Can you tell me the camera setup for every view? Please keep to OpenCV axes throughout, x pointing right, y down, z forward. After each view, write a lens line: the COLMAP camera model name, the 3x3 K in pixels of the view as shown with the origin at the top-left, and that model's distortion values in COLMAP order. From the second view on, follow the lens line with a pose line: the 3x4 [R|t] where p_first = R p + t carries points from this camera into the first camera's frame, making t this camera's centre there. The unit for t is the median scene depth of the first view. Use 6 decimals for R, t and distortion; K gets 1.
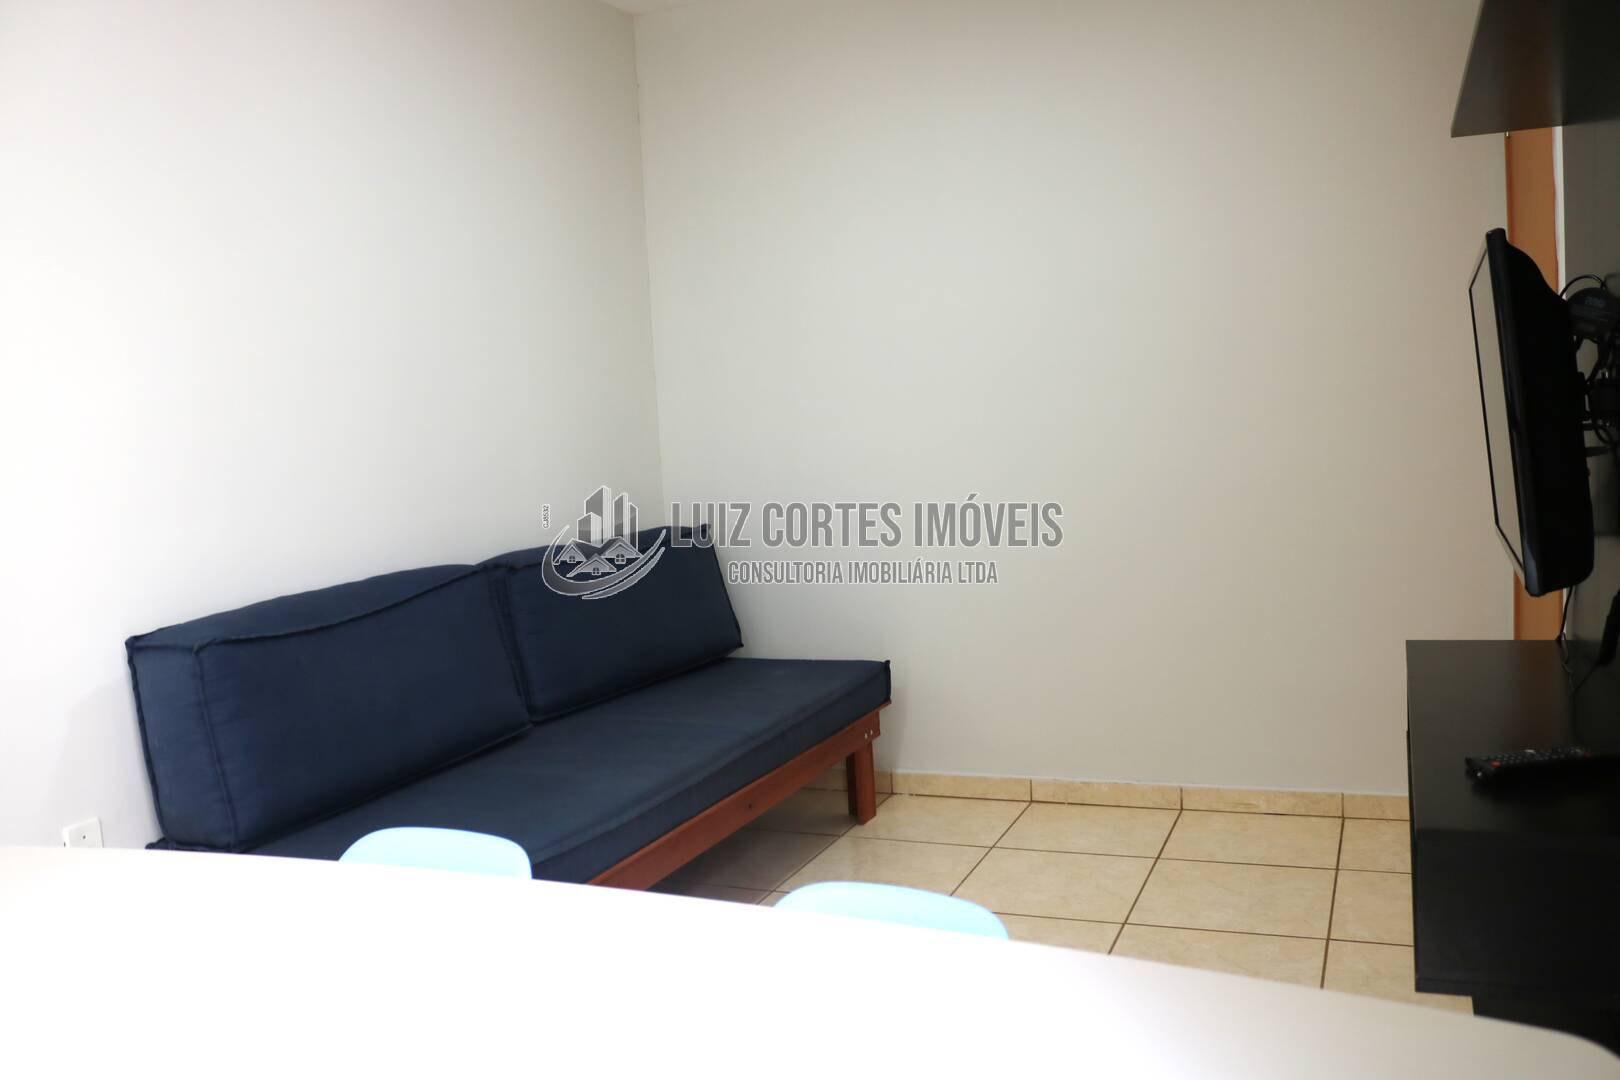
lens RADIAL K [[1332.2, 0, 806.8], [0, 1332.2, 536.3], [0, 0, 1]] dist [-0.159663, 0.121891]
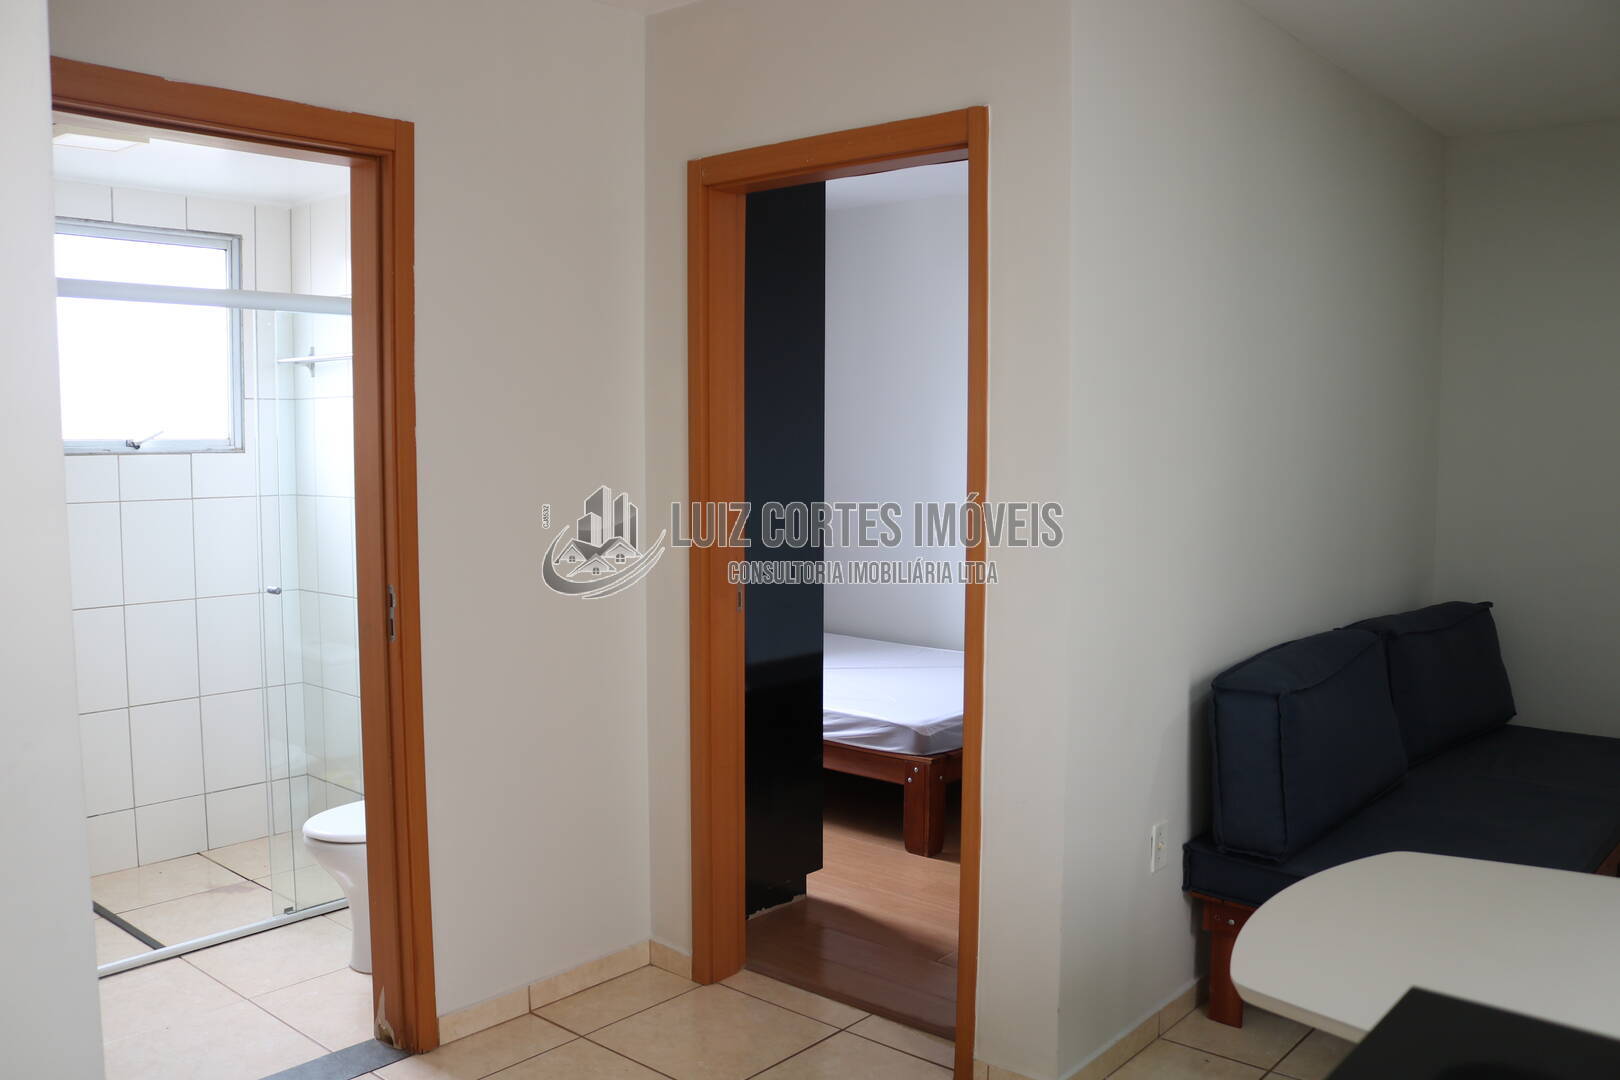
lens RADIAL K [[1332.2, 0, 811.2], [0, 1332.2, 544.8], [0, 0, 1]] dist [-0.159663, 0.121891]
pose [[0.952949, 0.083799, -0.291319, -0.332409], [-0.085134, 0.996336, 0.008116, -0.019160], [0.290931, 0.017067, 0.956592, -0.214682]]
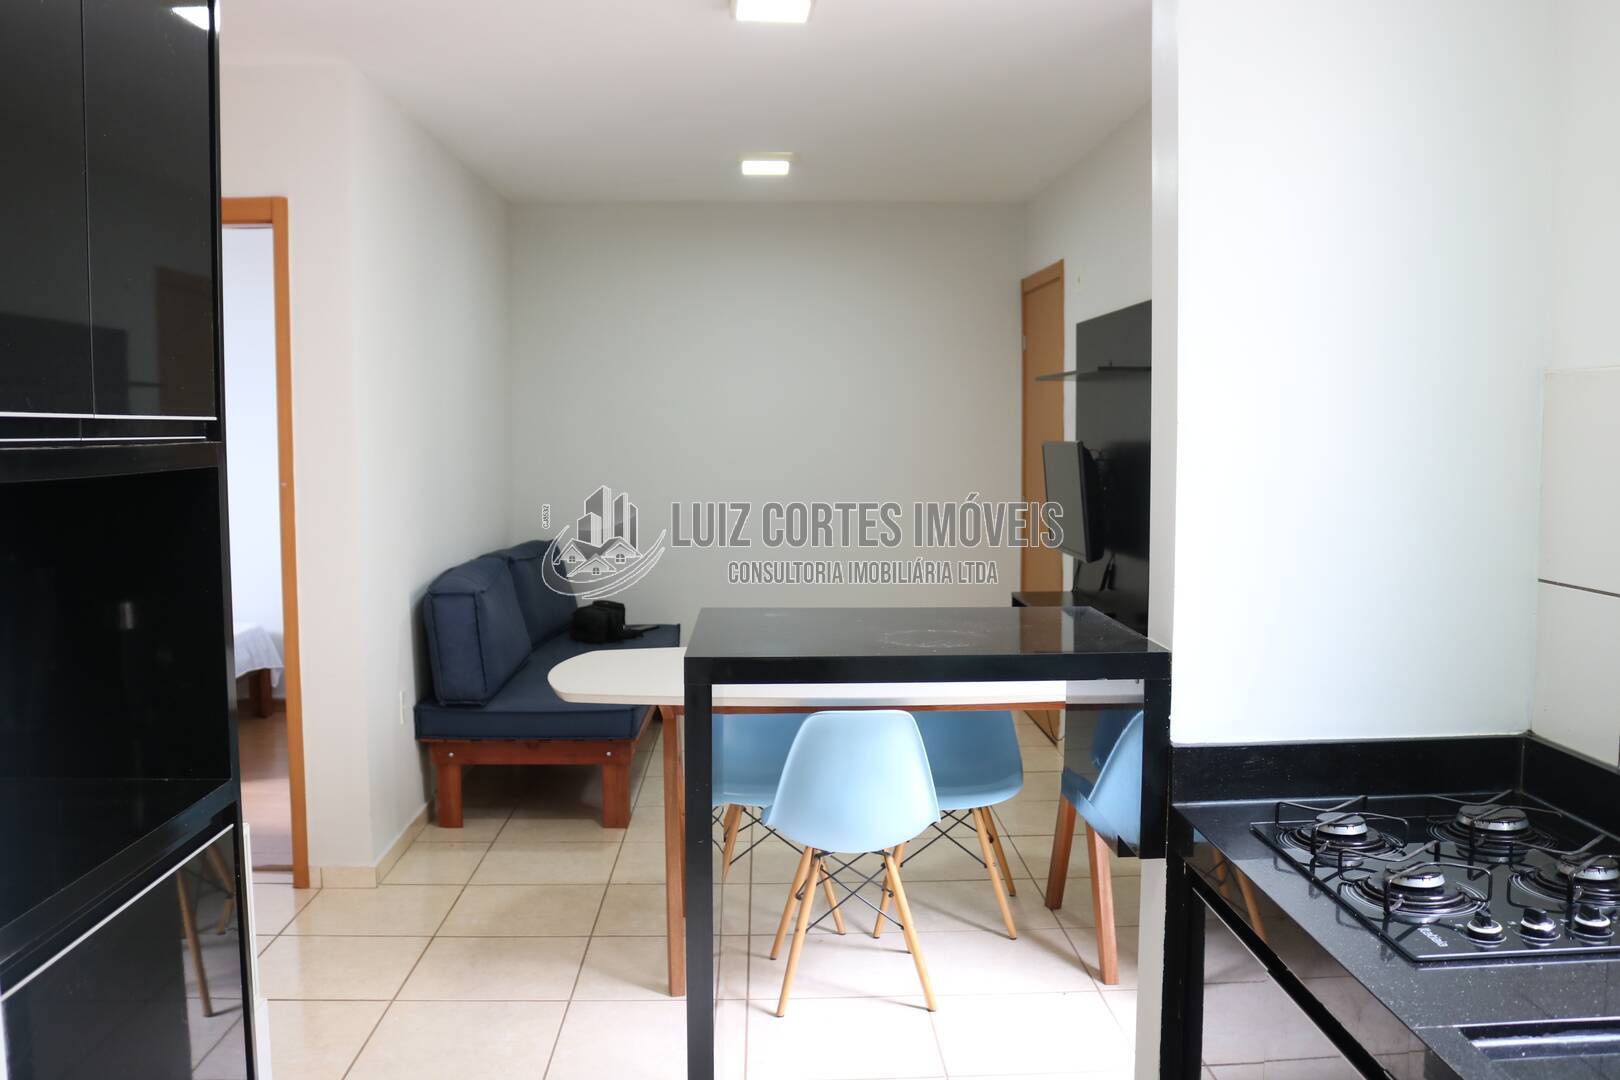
lens RADIAL K [[1332.2, 0, 809.2], [0, 1332.2, 540.7], [0, 0, 1]] dist [-0.159663, 0.121891]
pose [[0.902903, 0.019672, 0.429394, -0.522873], [-0.010193, 0.999651, -0.024363, 0.030013], [-0.429724, 0.017621, 0.902788, -0.589560]]
